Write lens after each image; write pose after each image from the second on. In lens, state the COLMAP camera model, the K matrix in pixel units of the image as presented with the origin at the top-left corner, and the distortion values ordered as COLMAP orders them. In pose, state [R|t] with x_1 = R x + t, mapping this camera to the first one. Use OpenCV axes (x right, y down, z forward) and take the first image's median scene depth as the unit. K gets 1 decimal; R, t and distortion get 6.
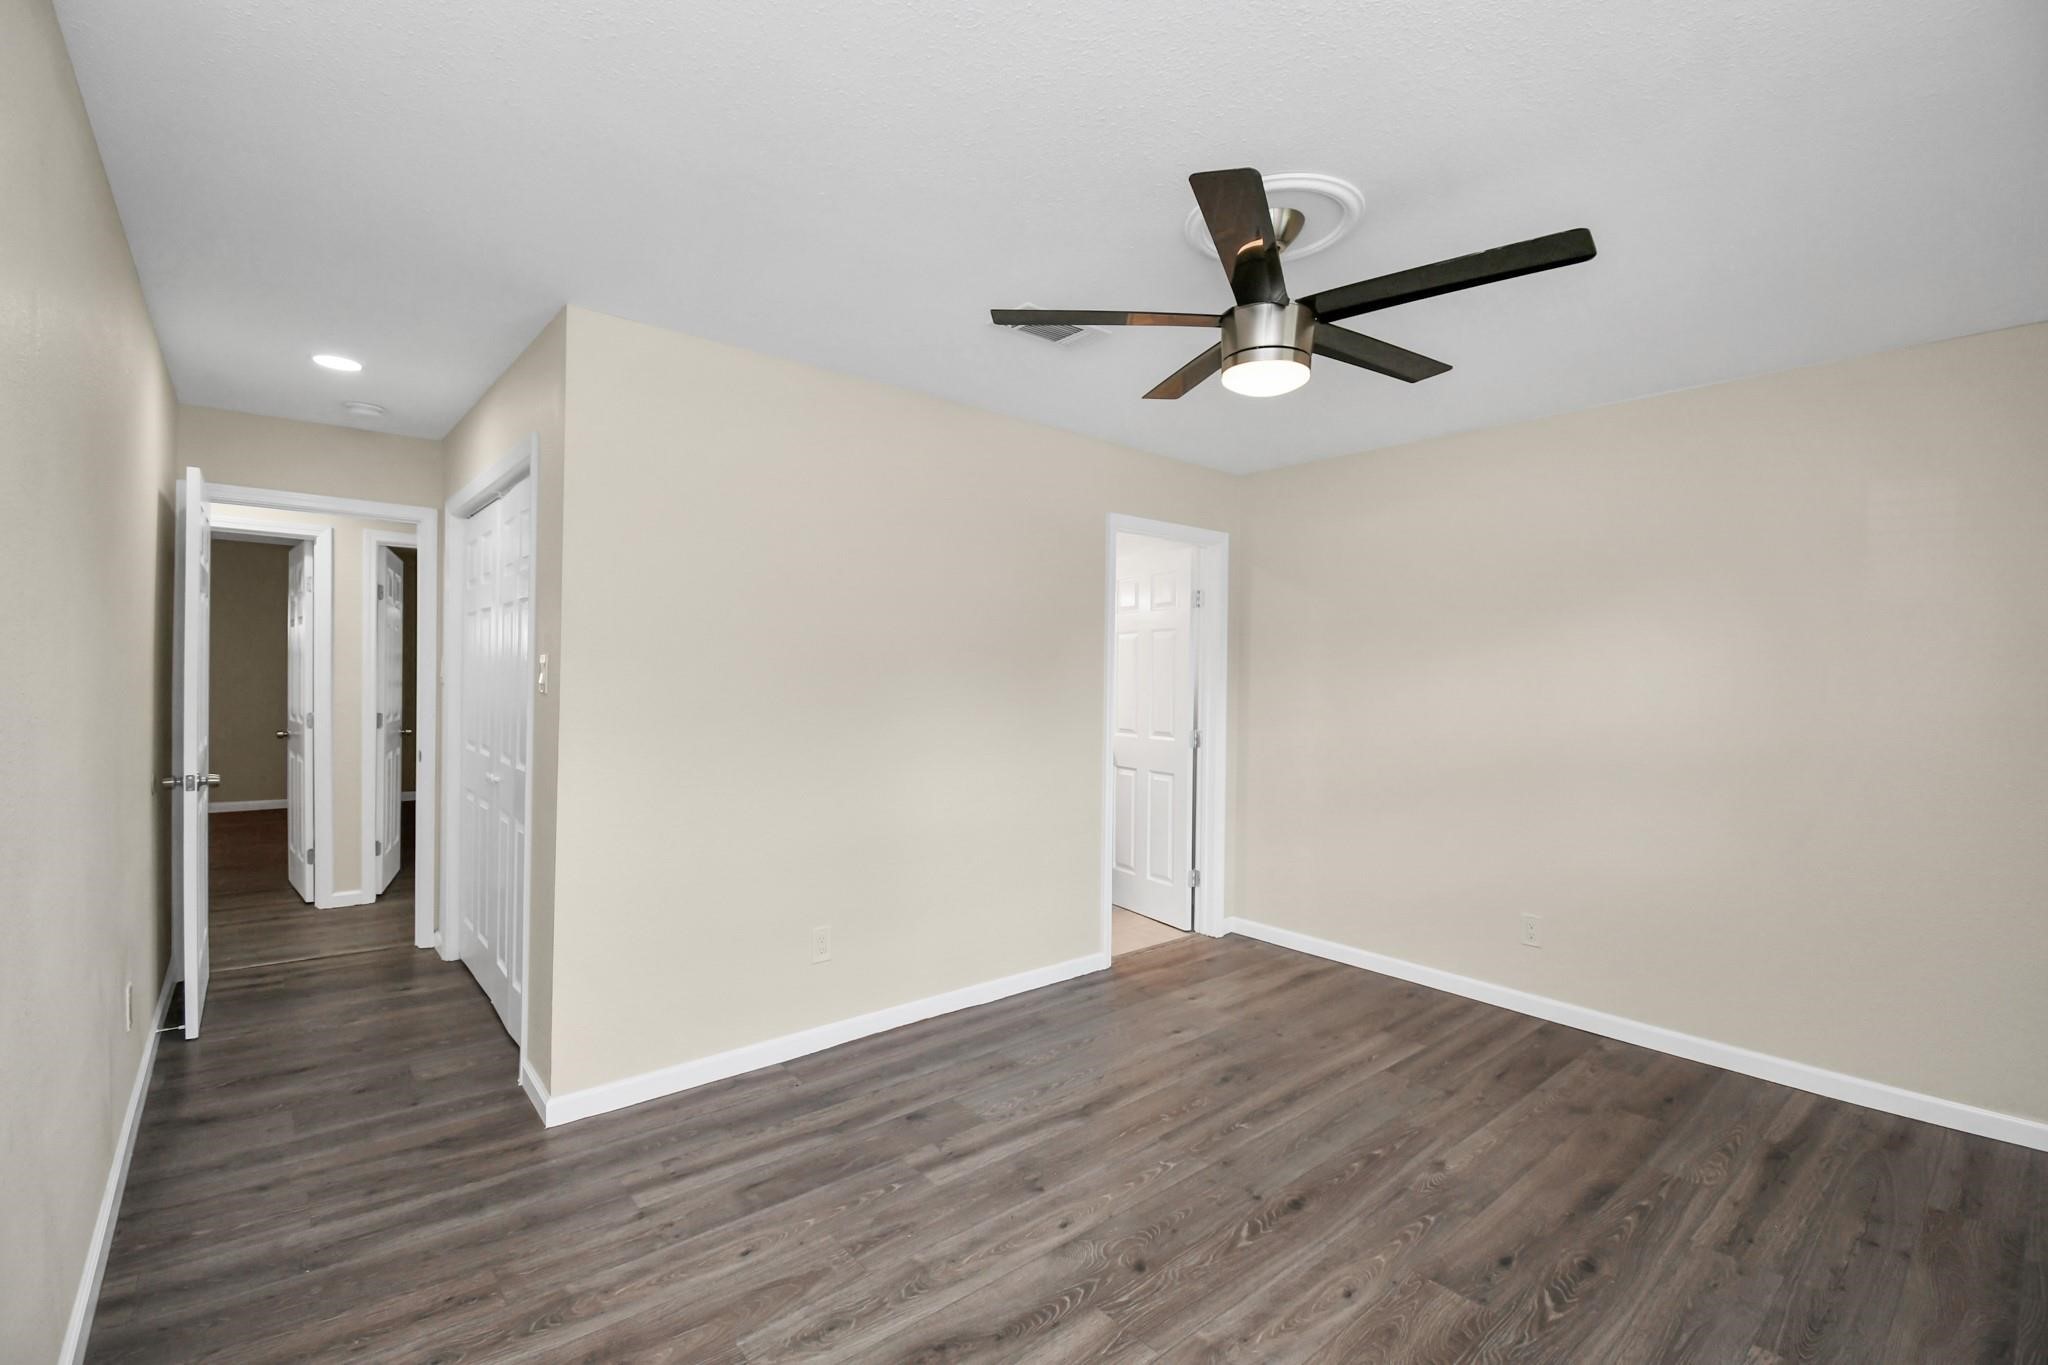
lens RADIAL K [[900.2, 0, 1020.1], [0, 900.2, 686.3], [0, 0, 1]] dist [0.025713, -0.030504]
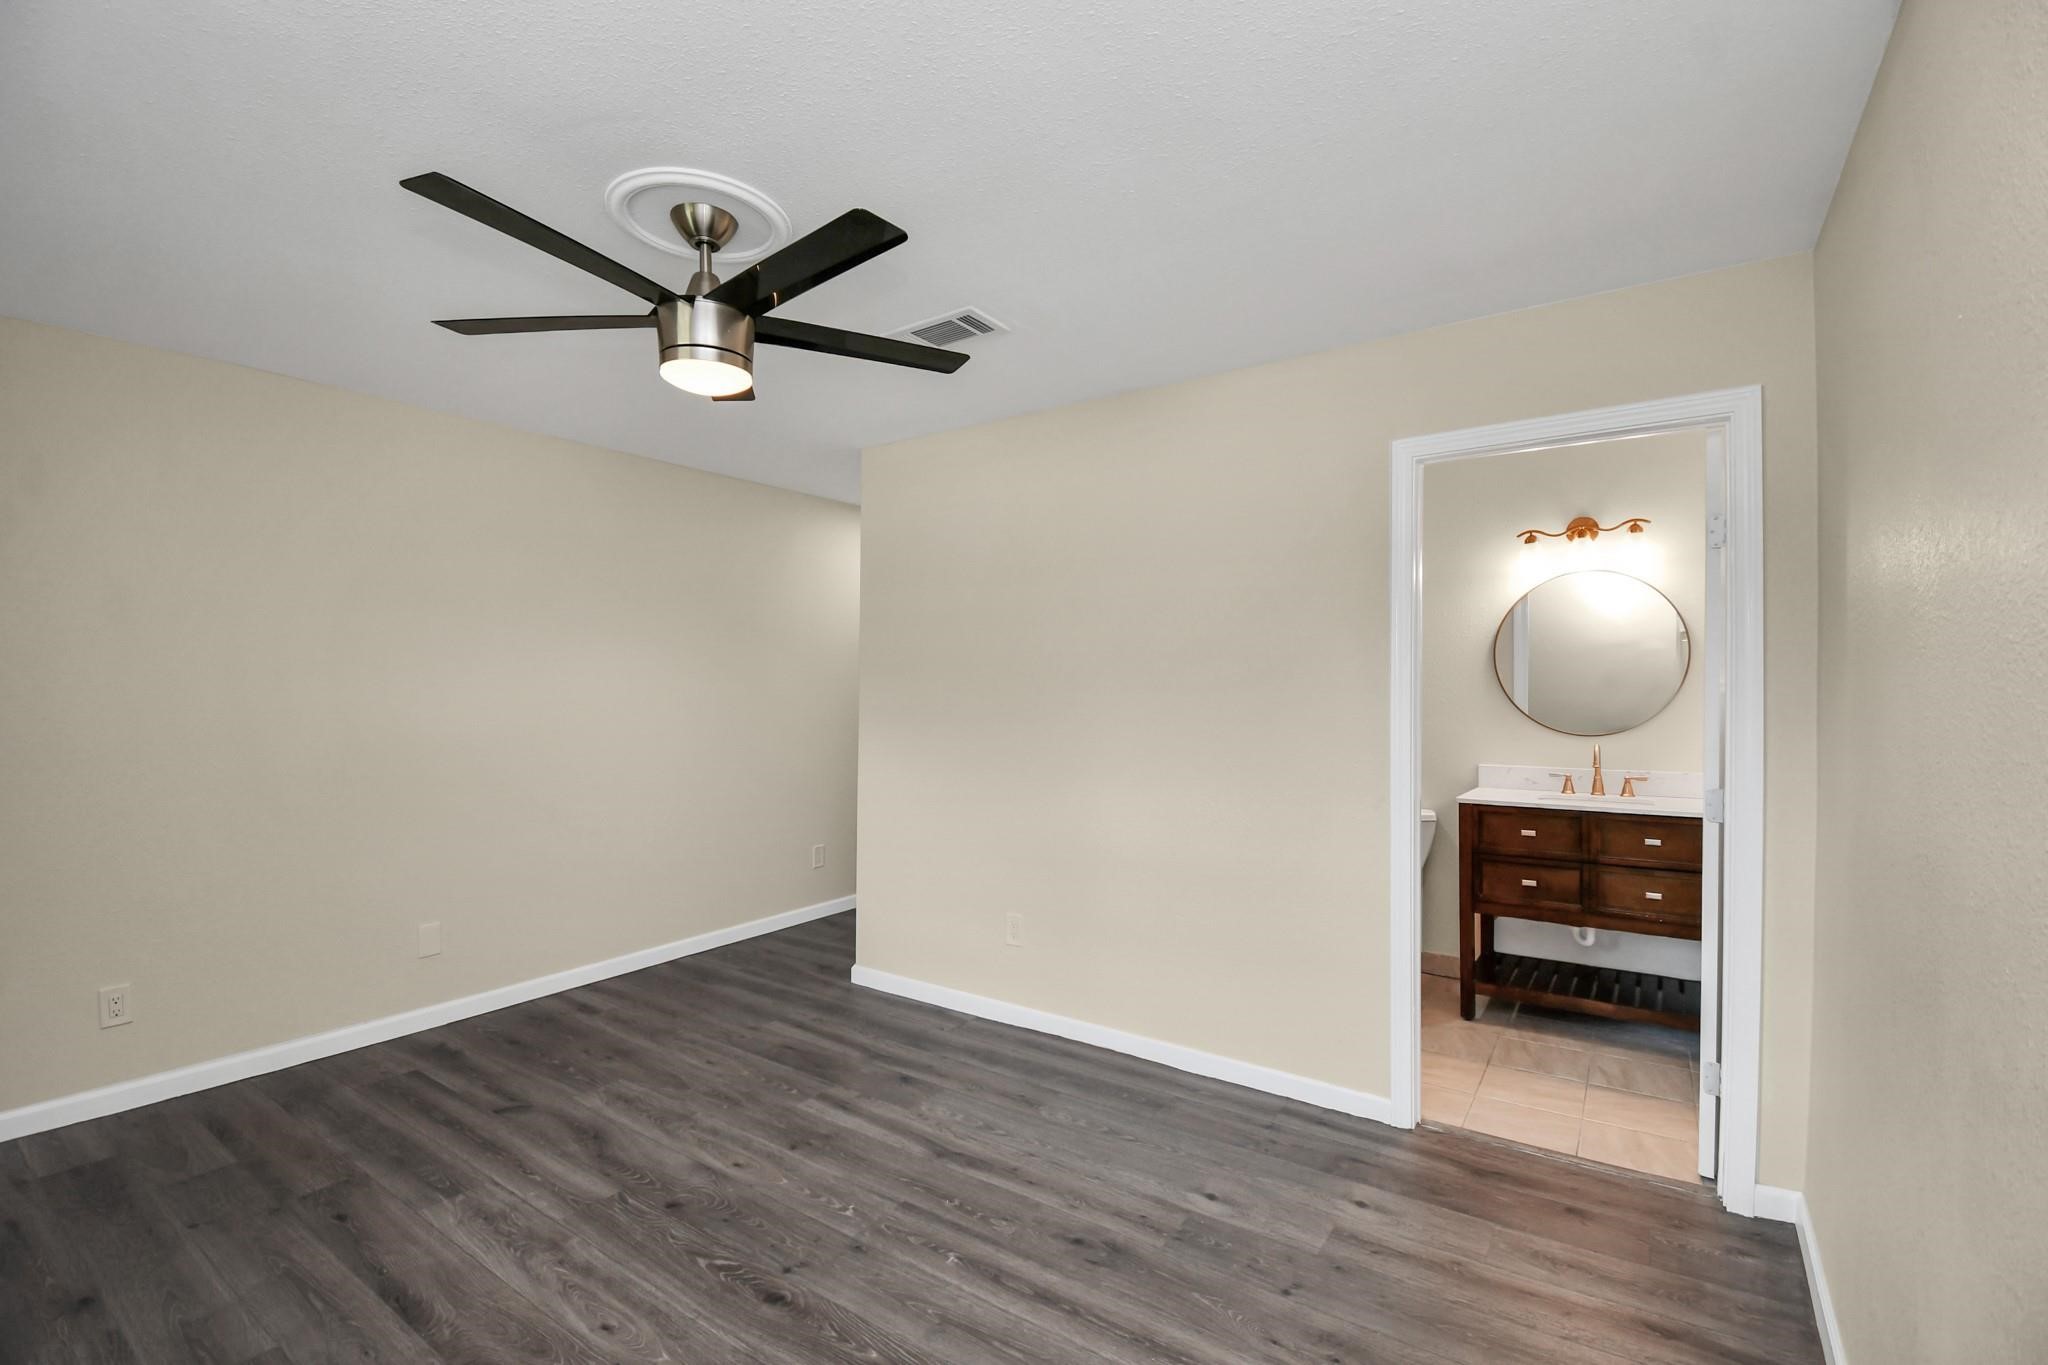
lens RADIAL K [[900.2, 0, 1020.1], [0, 900.2, 686.3], [0, 0, 1]] dist [0.025713, -0.030504]
pose [[0.257130, -0.014892, -0.966262, 1.019114], [-0.009792, 0.999790, -0.018015, 0.006440], [0.966327, 0.014094, 0.256930, 0.847227]]
